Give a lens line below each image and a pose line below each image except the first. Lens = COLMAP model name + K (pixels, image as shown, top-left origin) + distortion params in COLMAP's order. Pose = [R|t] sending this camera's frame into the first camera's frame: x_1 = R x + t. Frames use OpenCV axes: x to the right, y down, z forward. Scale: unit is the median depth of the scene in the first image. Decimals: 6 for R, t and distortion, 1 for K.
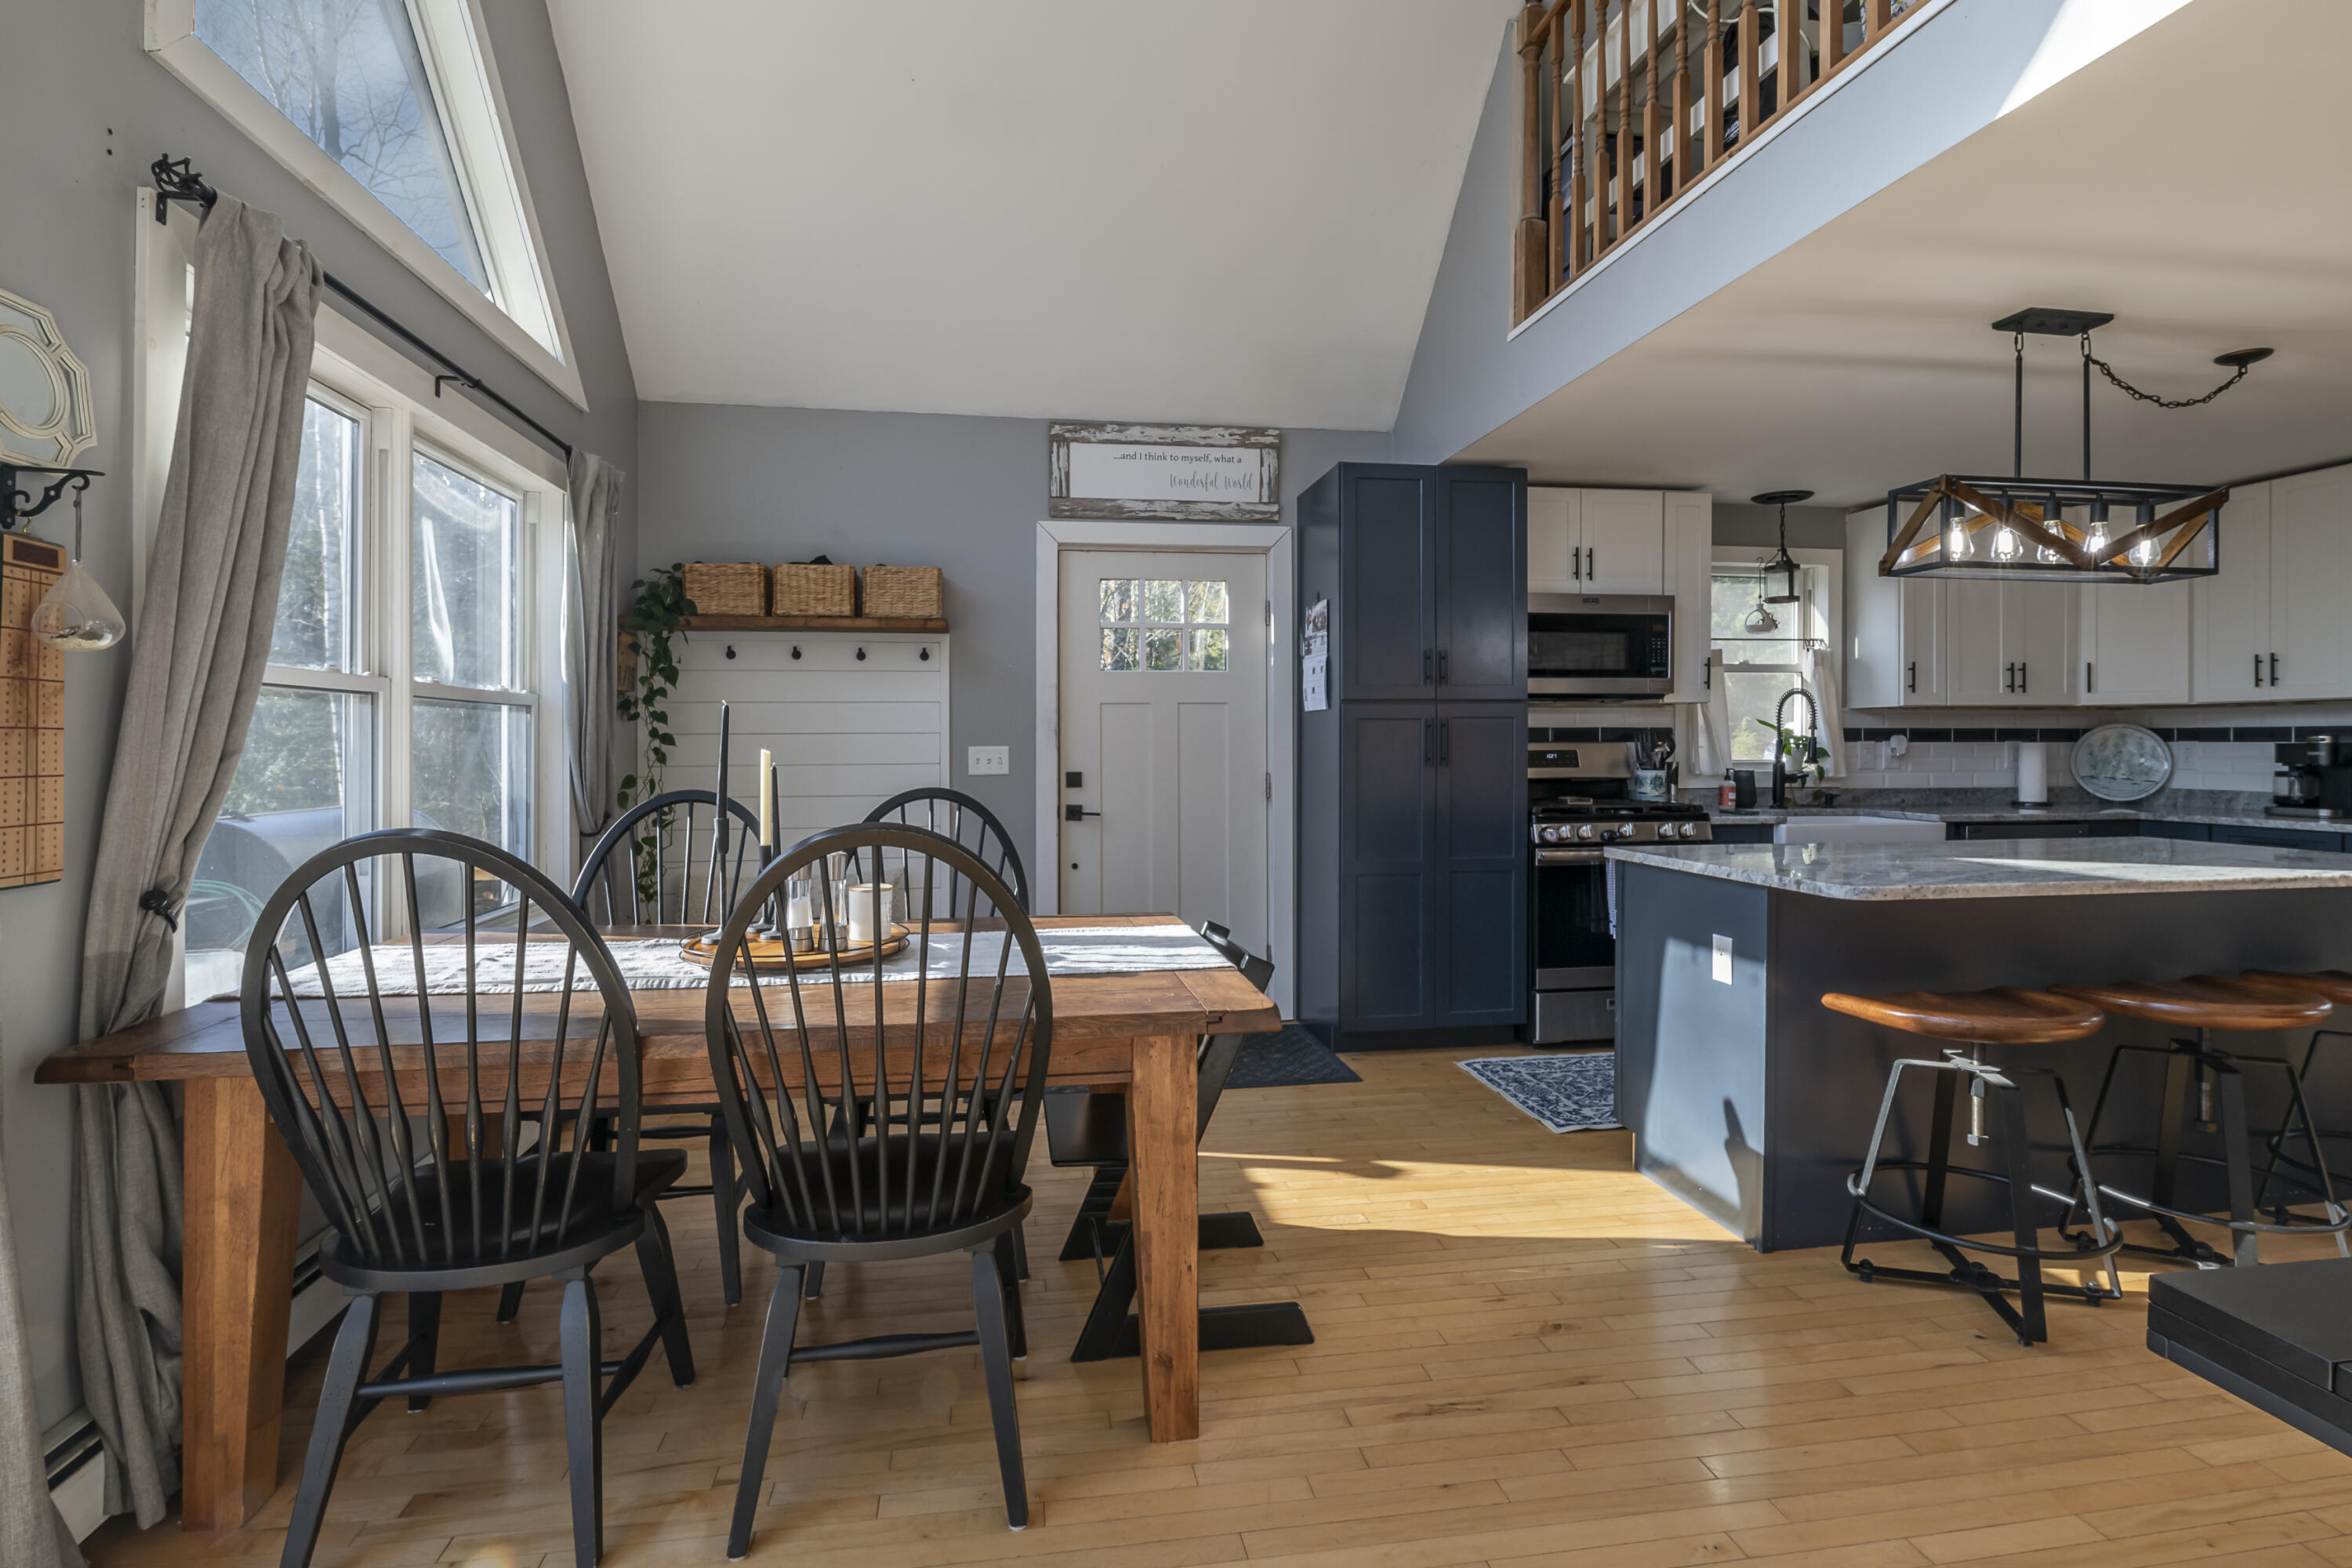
lens RADIAL K [[1140.3, 0, 1170.1], [0, 1140.3, 772.8], [0, 0, 1]] dist [0.001077, -0.000208]
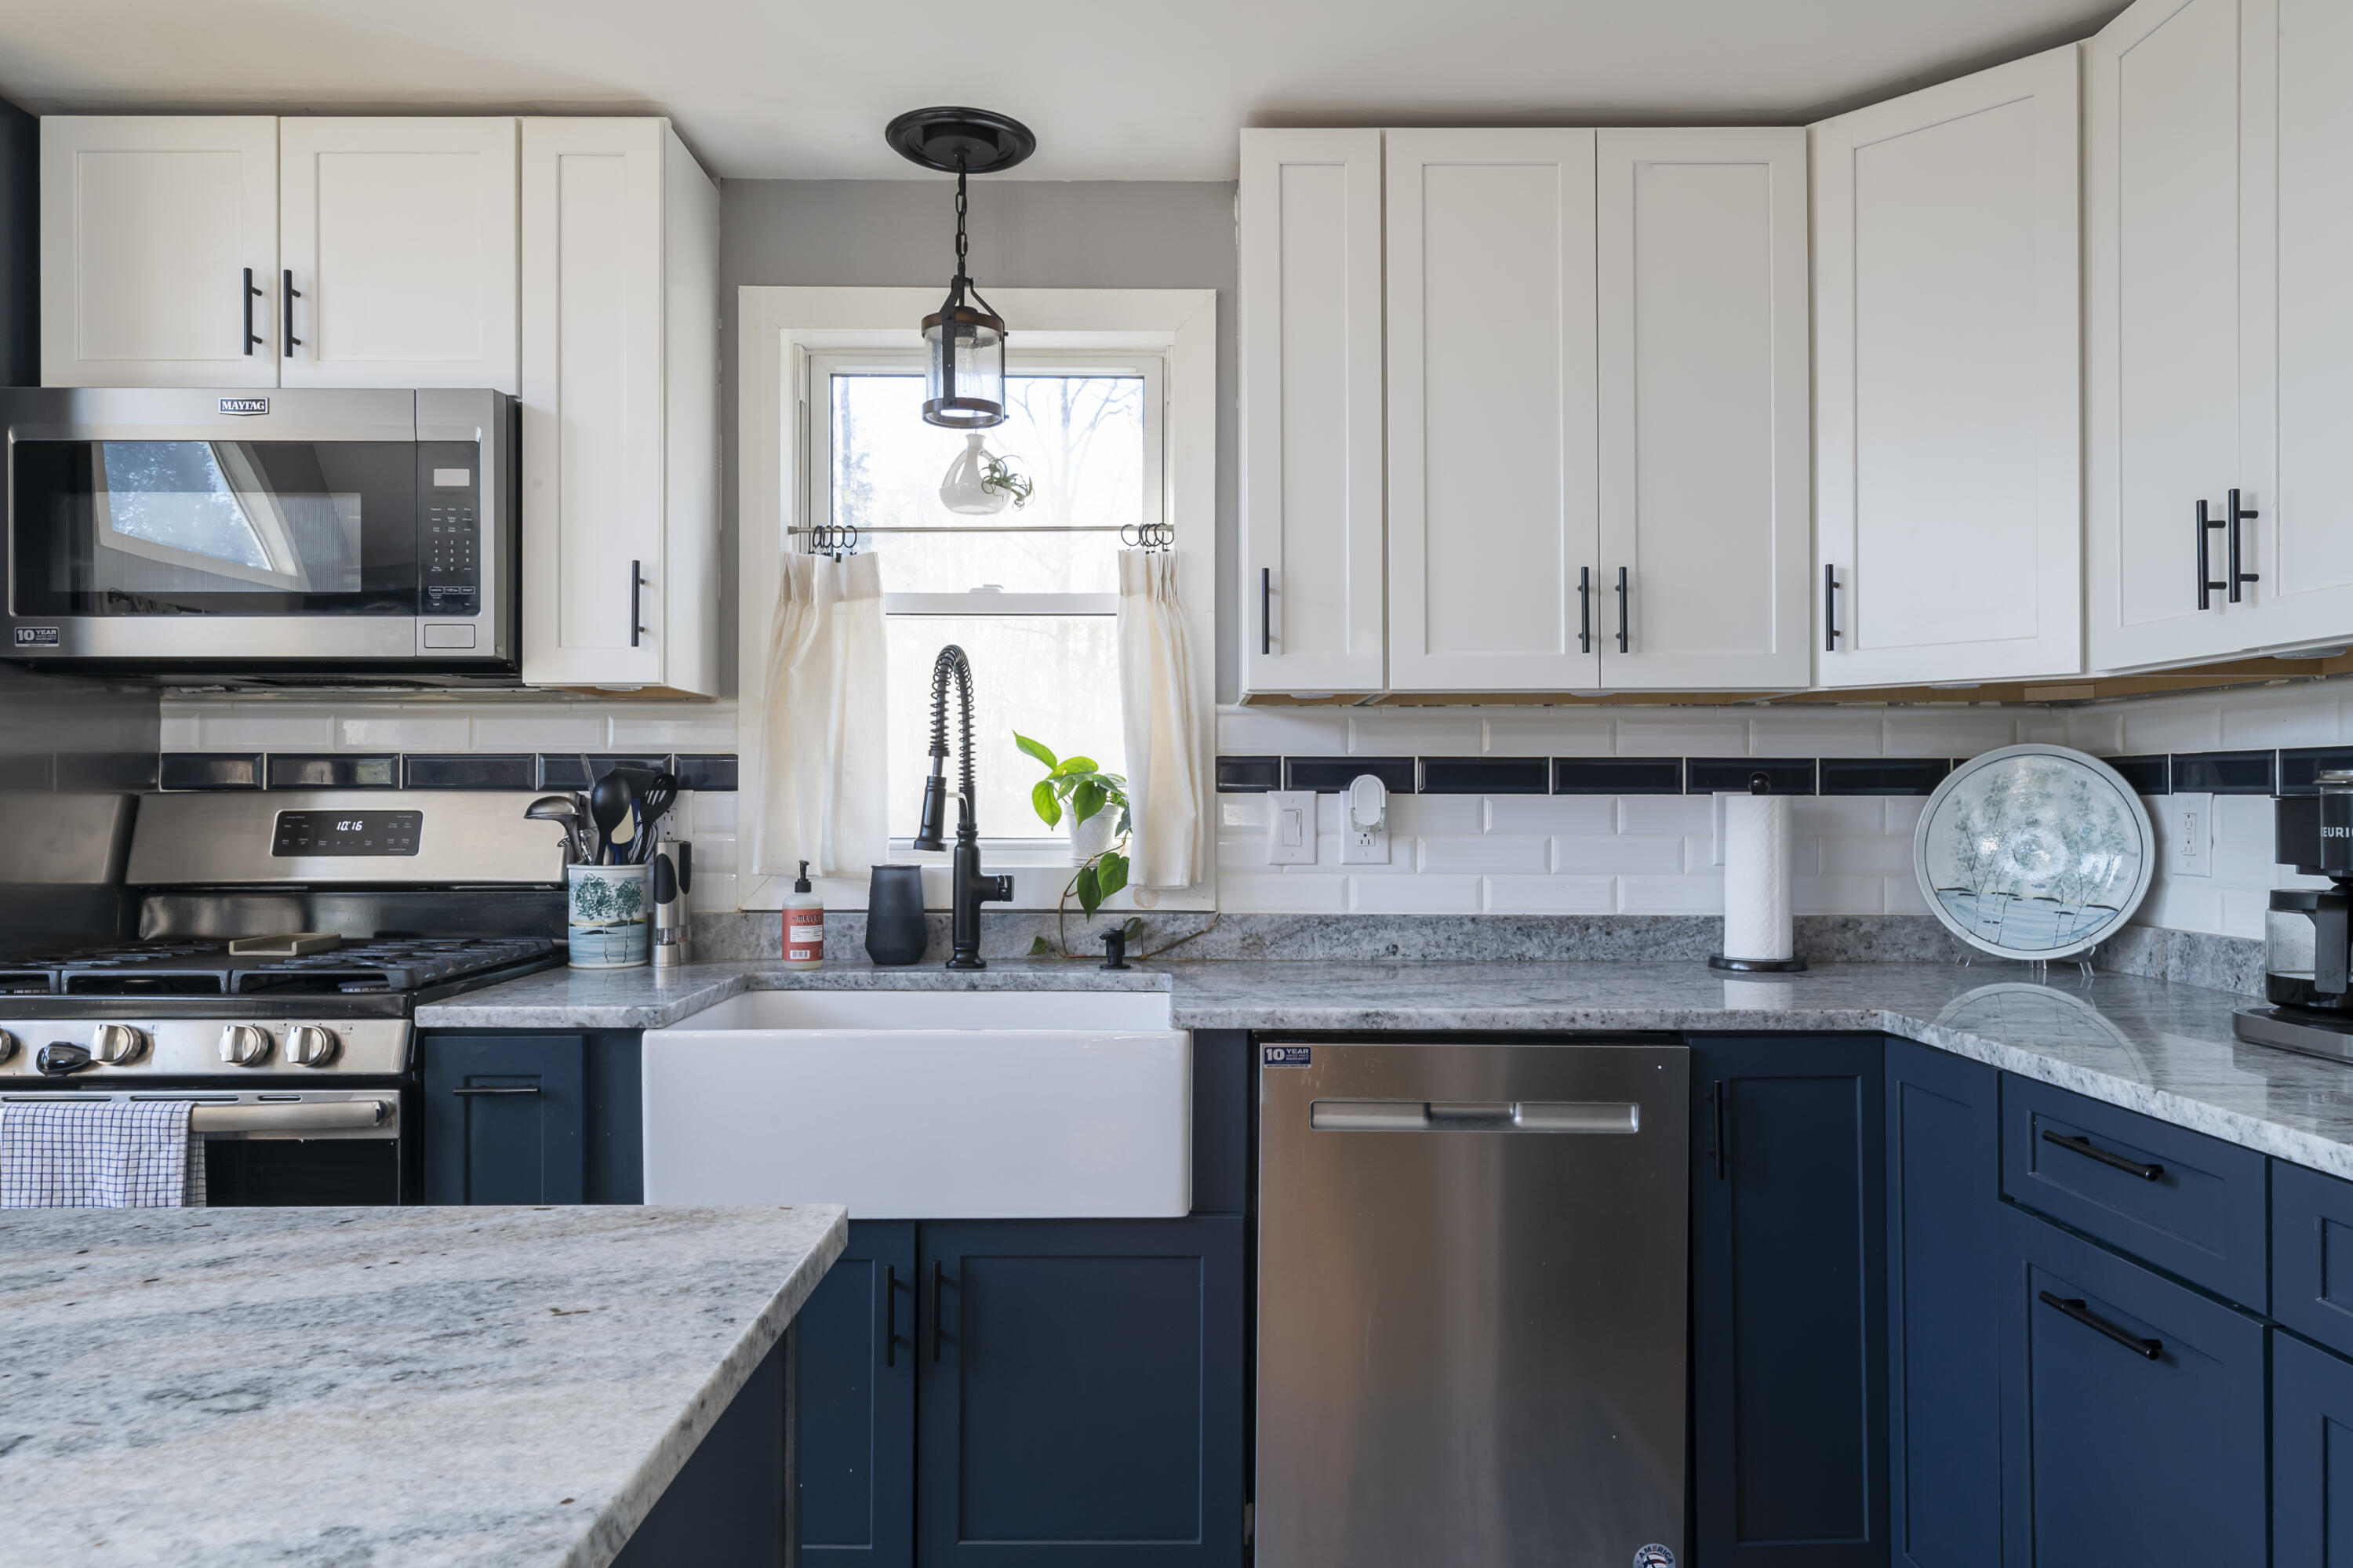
lens RADIAL K [[1541.8, 0, 1176.5], [0, 1541.8, 784.0], [0, 0, 1]] dist [0.001600, 0.000598]
pose [[0.987598, 0.001091, -0.157003, 0.656894], [-0.006965, 0.999296, -0.036868, -0.010801], [0.156852, 0.037505, 0.986910, 0.489313]]
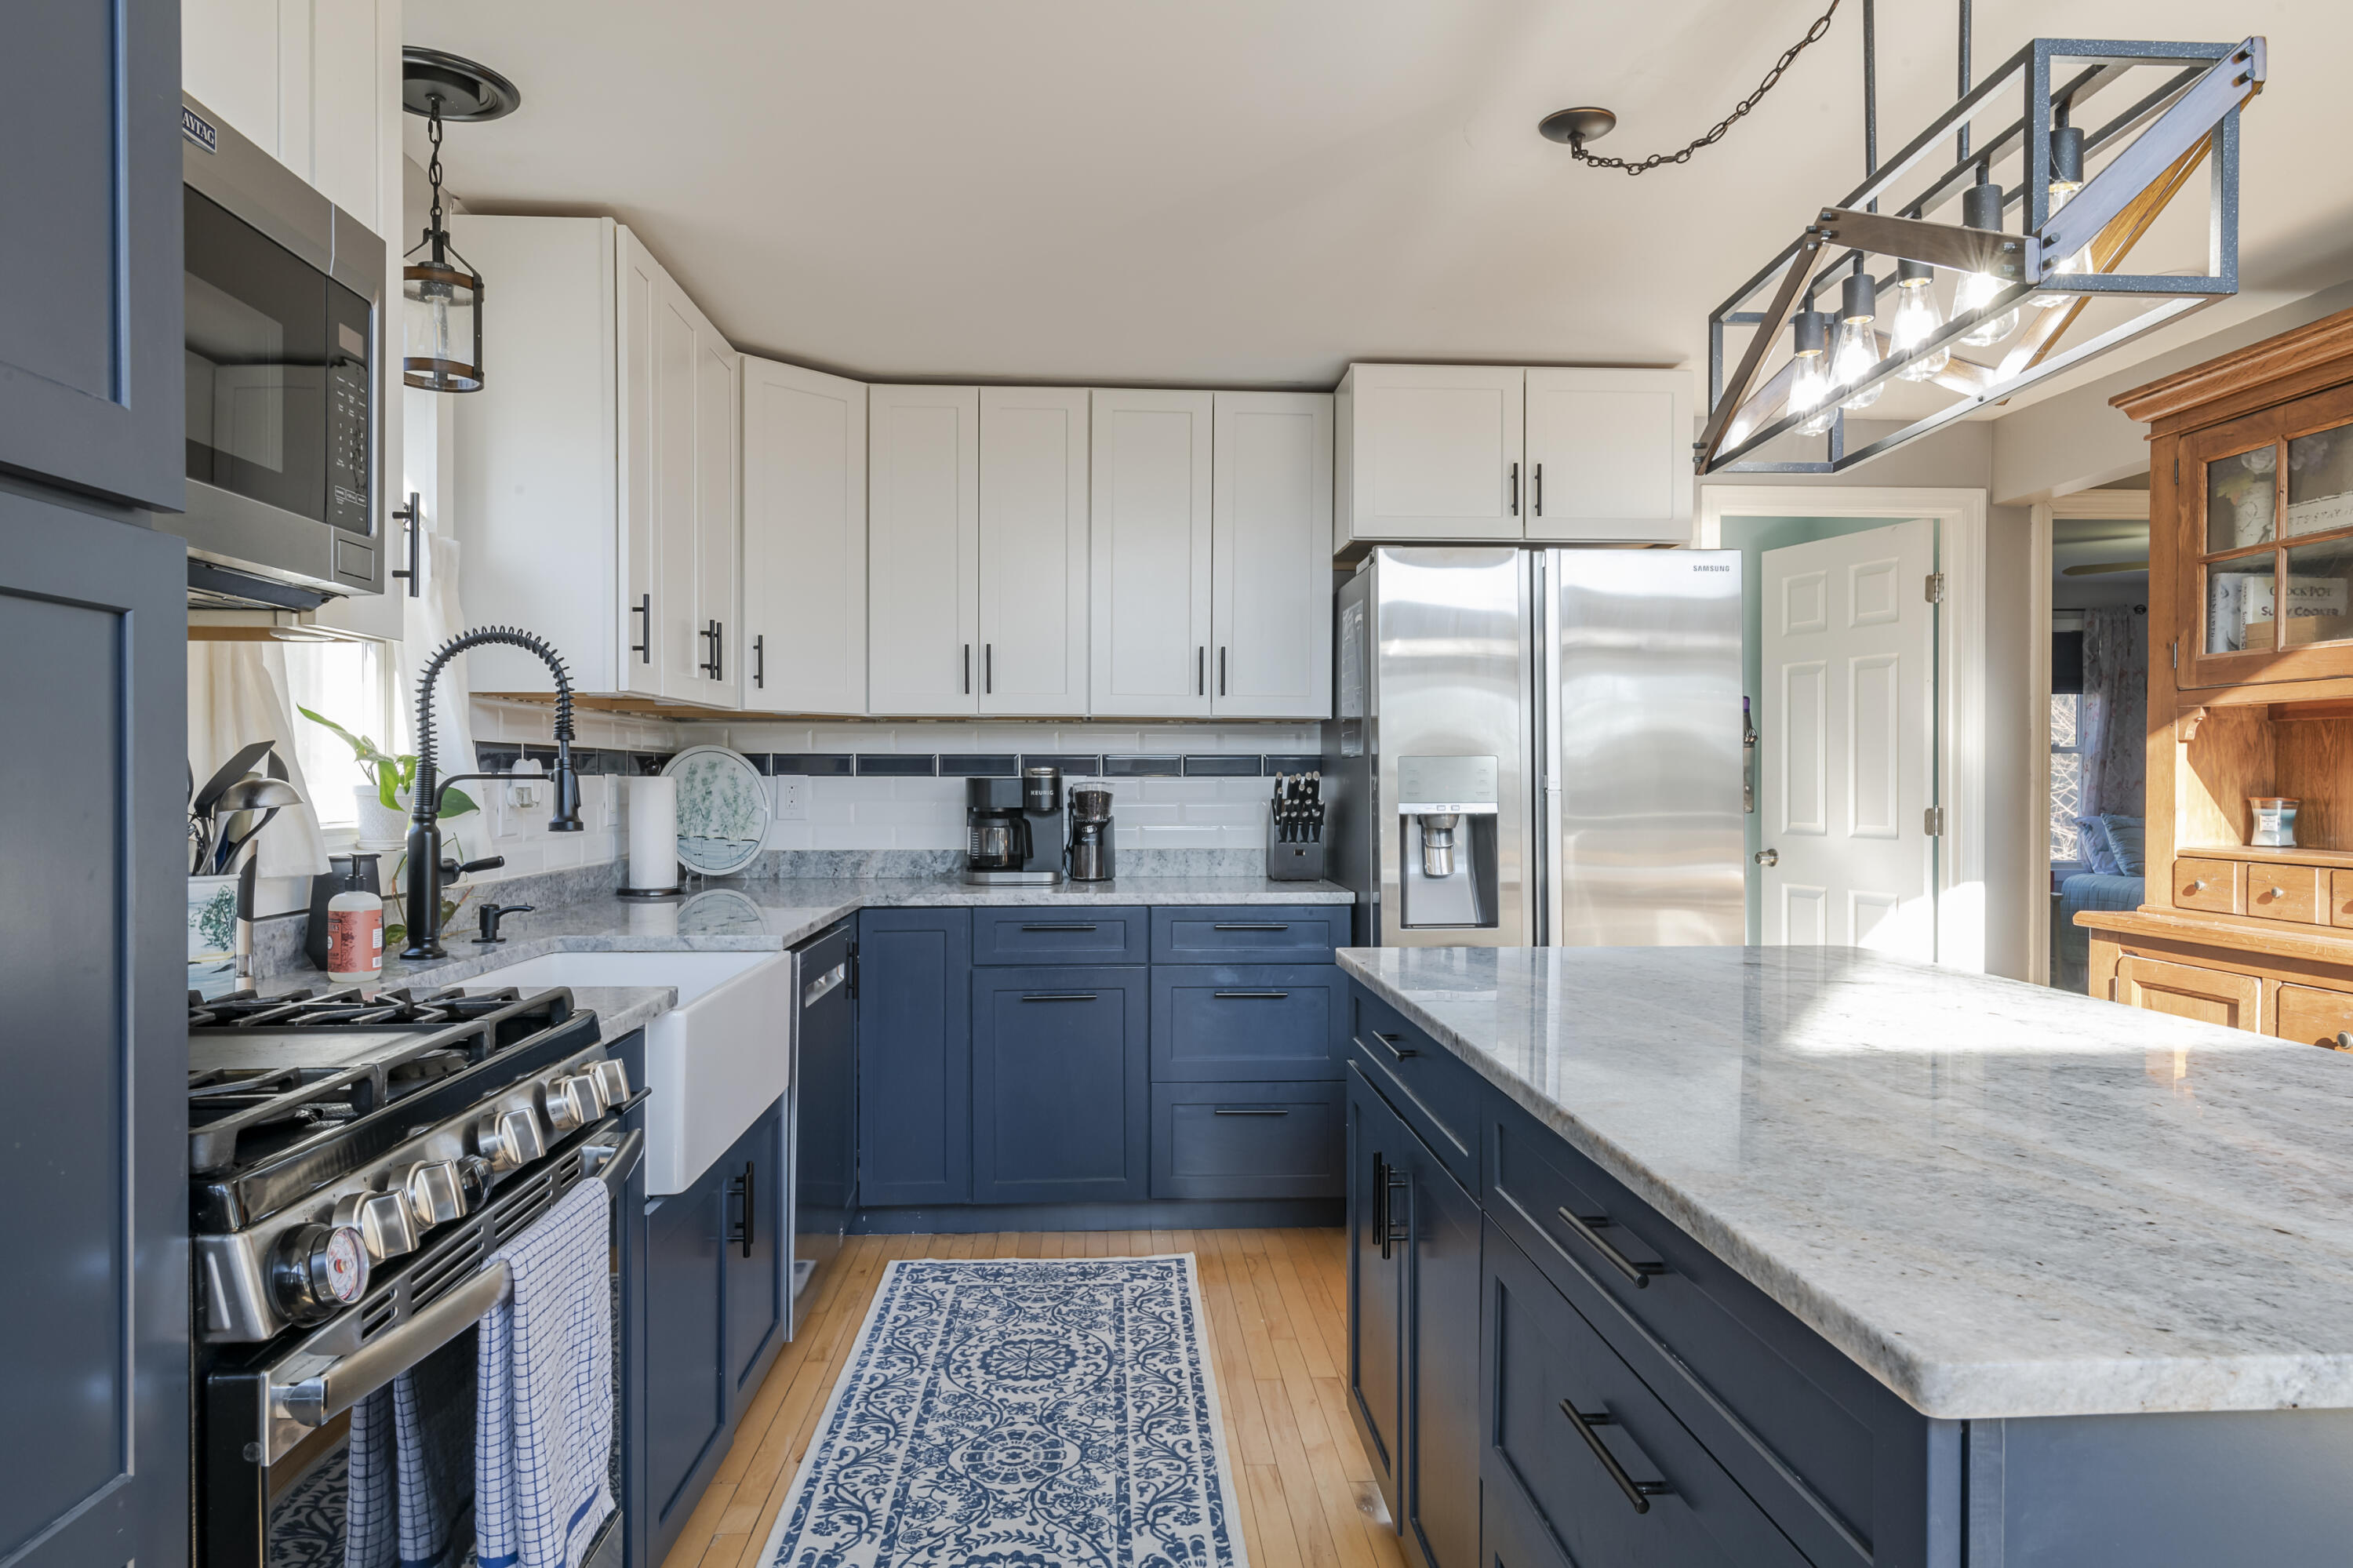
lens RADIAL K [[1461.9, 0, 1176.5], [0, 1461.9, 784.0], [0, 0, 1]] dist [0.009555, -0.005744]
pose [[0.097966, -0.002934, 0.995185, 0.102136], [0.025796, 0.999667, 0.000408, -0.017141], [-0.994855, 0.025632, 0.098009, 0.698887]]
